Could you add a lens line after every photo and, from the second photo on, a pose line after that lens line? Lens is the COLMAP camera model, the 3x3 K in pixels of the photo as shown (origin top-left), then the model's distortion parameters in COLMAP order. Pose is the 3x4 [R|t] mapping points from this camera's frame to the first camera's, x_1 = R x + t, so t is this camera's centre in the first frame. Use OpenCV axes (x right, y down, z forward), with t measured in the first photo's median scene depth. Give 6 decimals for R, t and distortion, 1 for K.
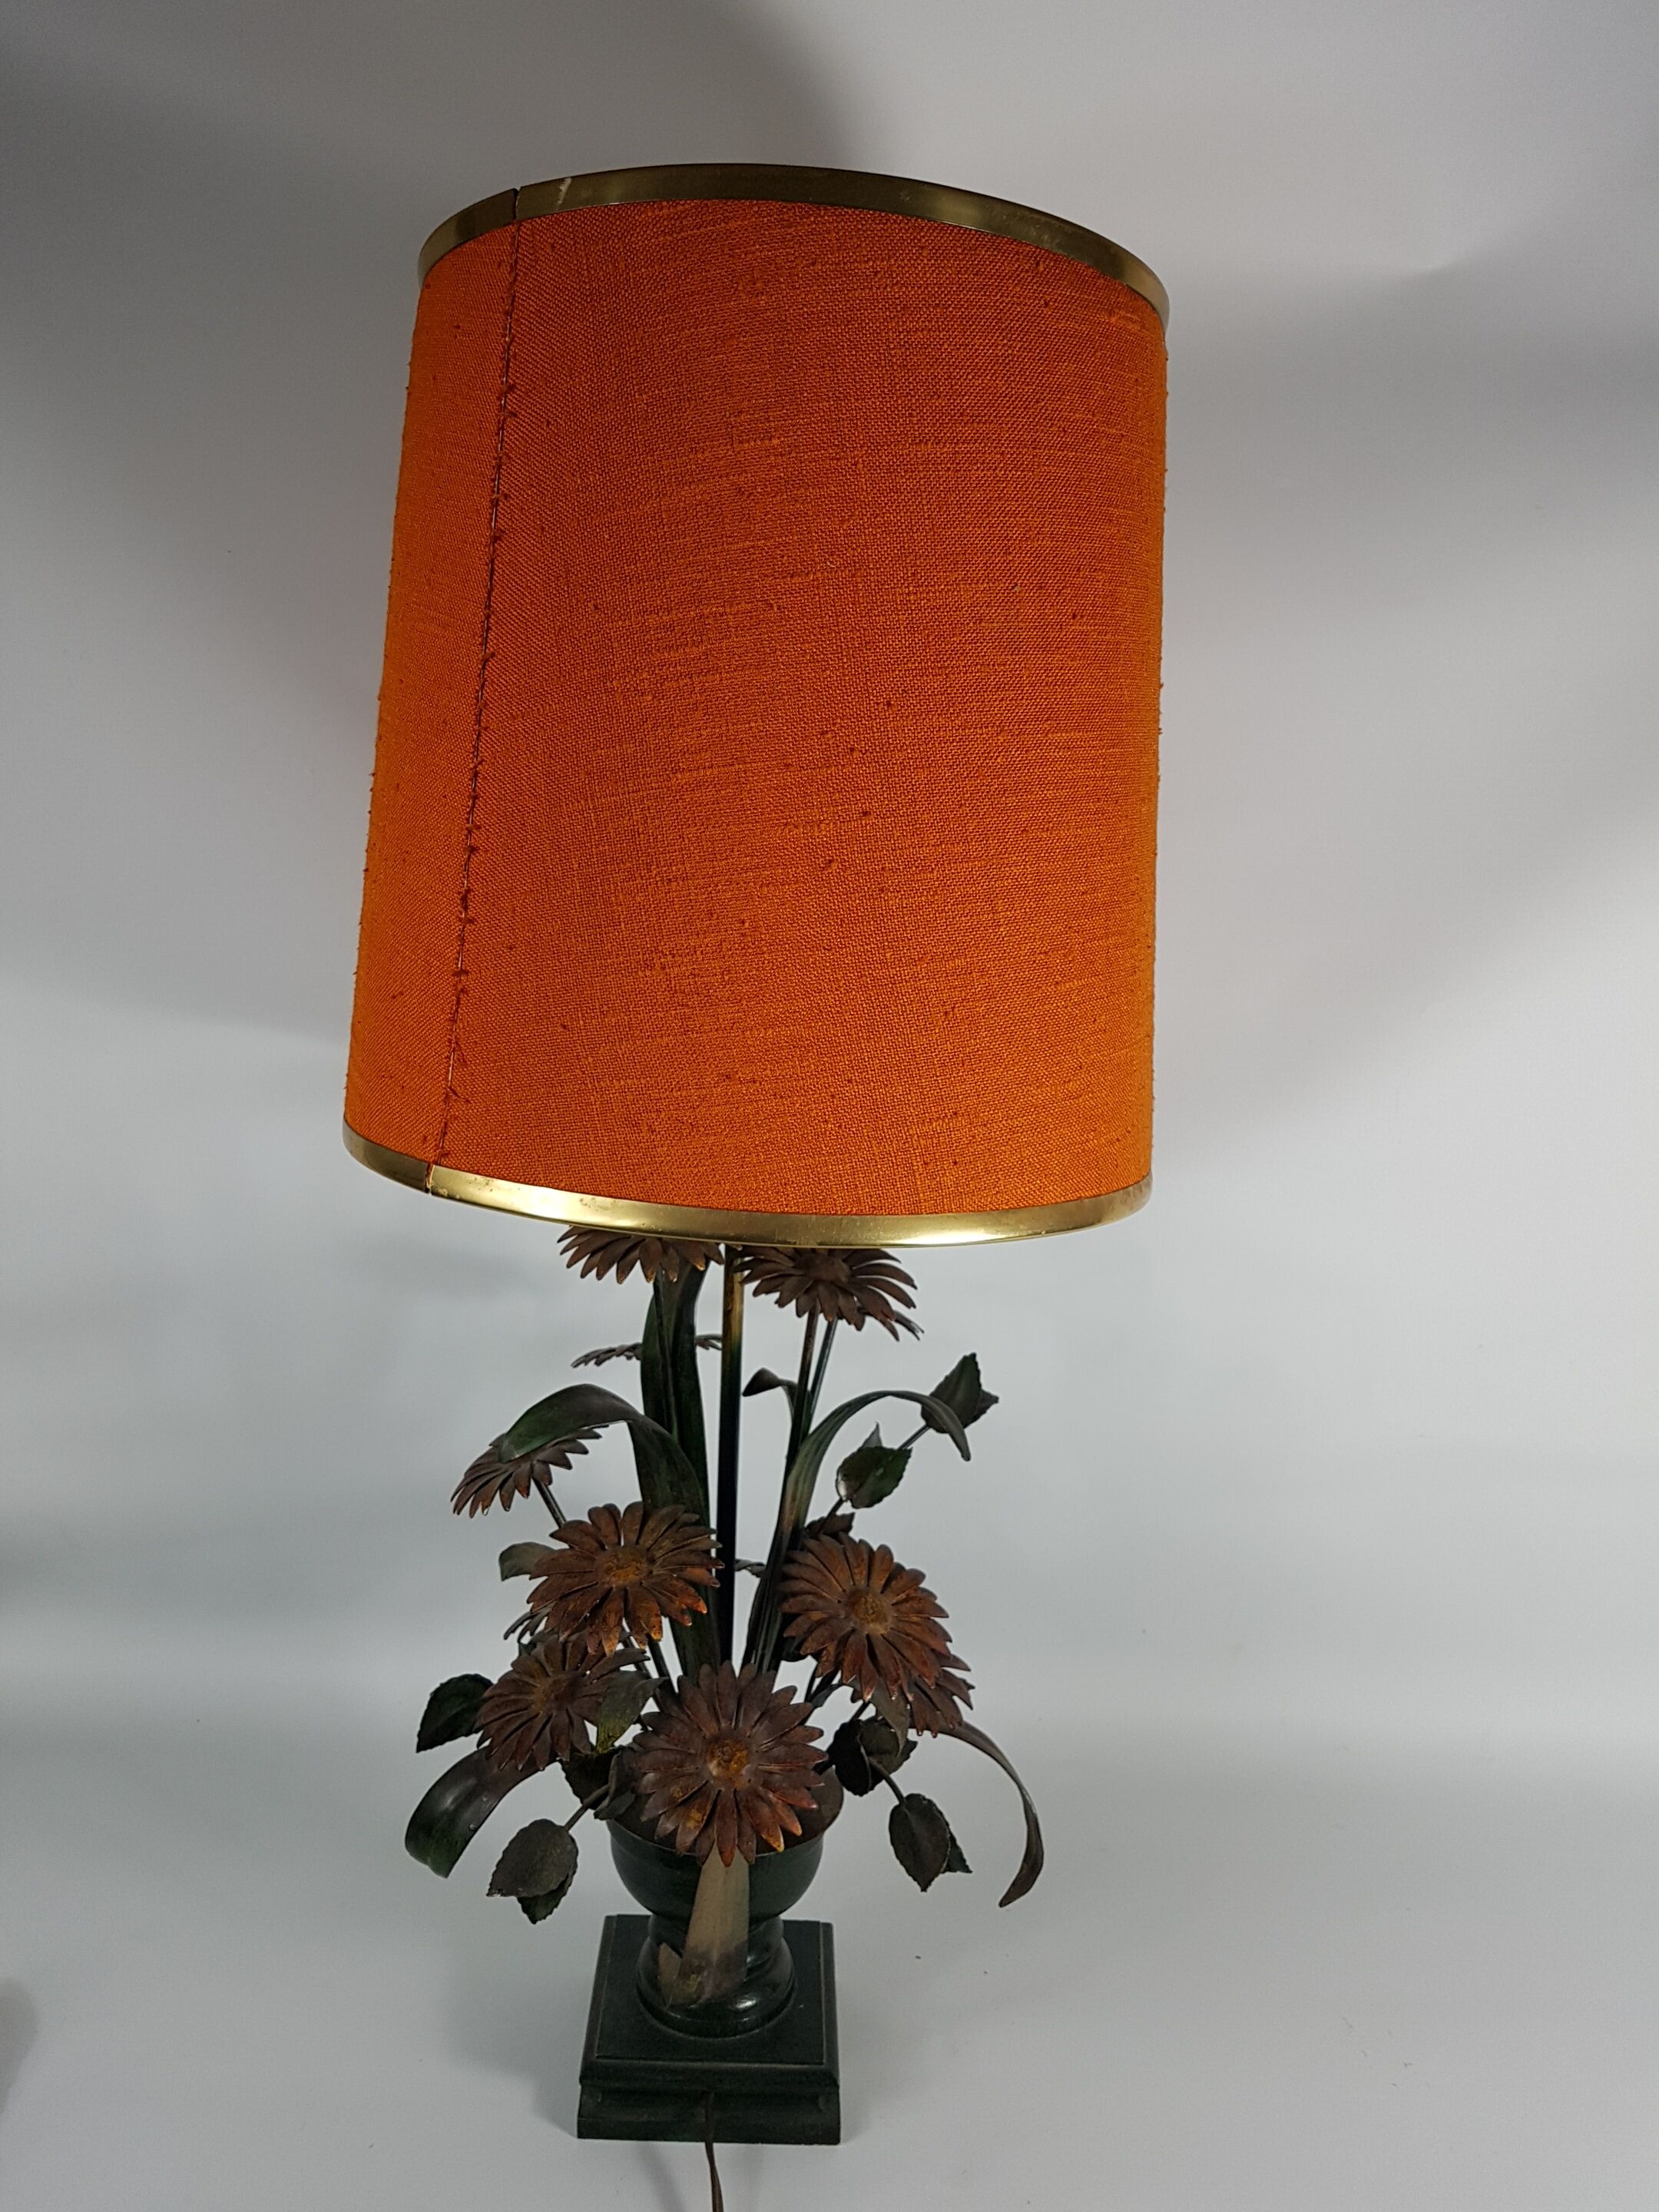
lens RADIAL K [[1818.4, 0, 755.8], [0, 1818.4, 1086.4], [0, 0, 1]] dist [0.013785, -0.022441]
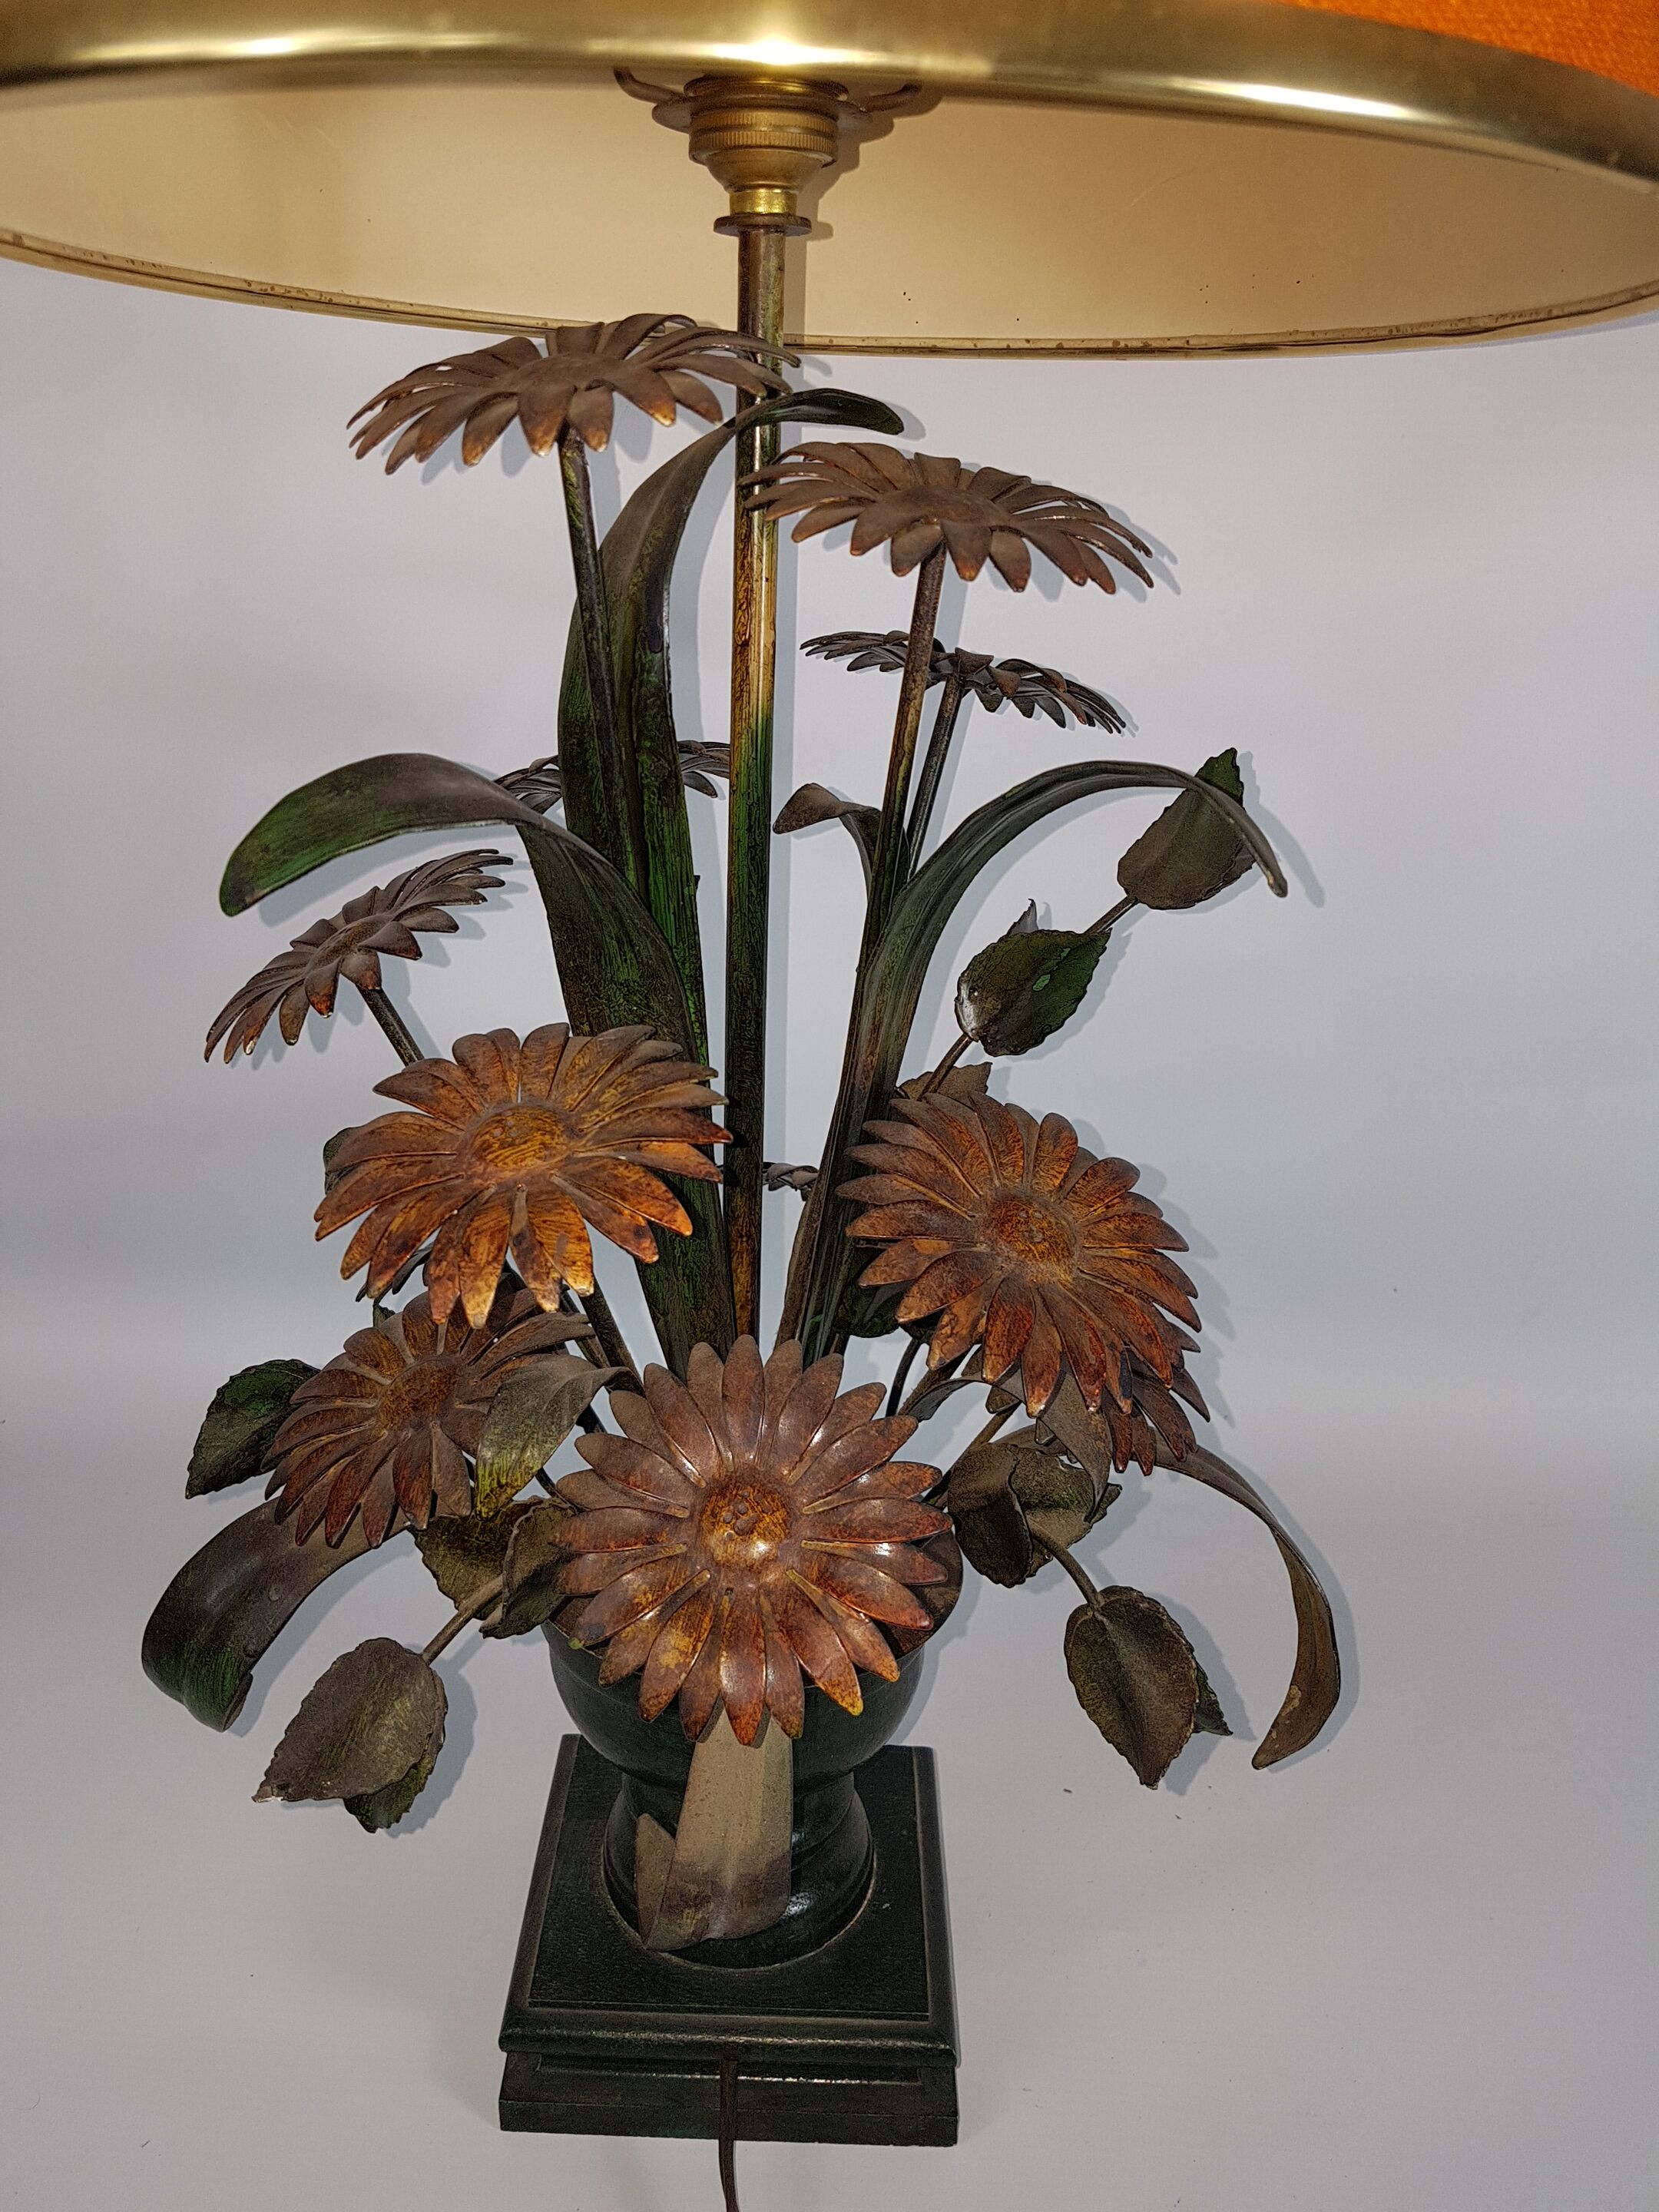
lens RADIAL K [[1818.4, 0, 714.5], [0, 1818.4, 1109.0], [0, 0, 1]] dist [0.013785, -0.022441]
pose [[0.998800, -0.007855, -0.048341, 0.000446], [0.016370, 0.983828, 0.178364, 0.168969], [0.046158, -0.178942, 0.982776, 0.532212]]
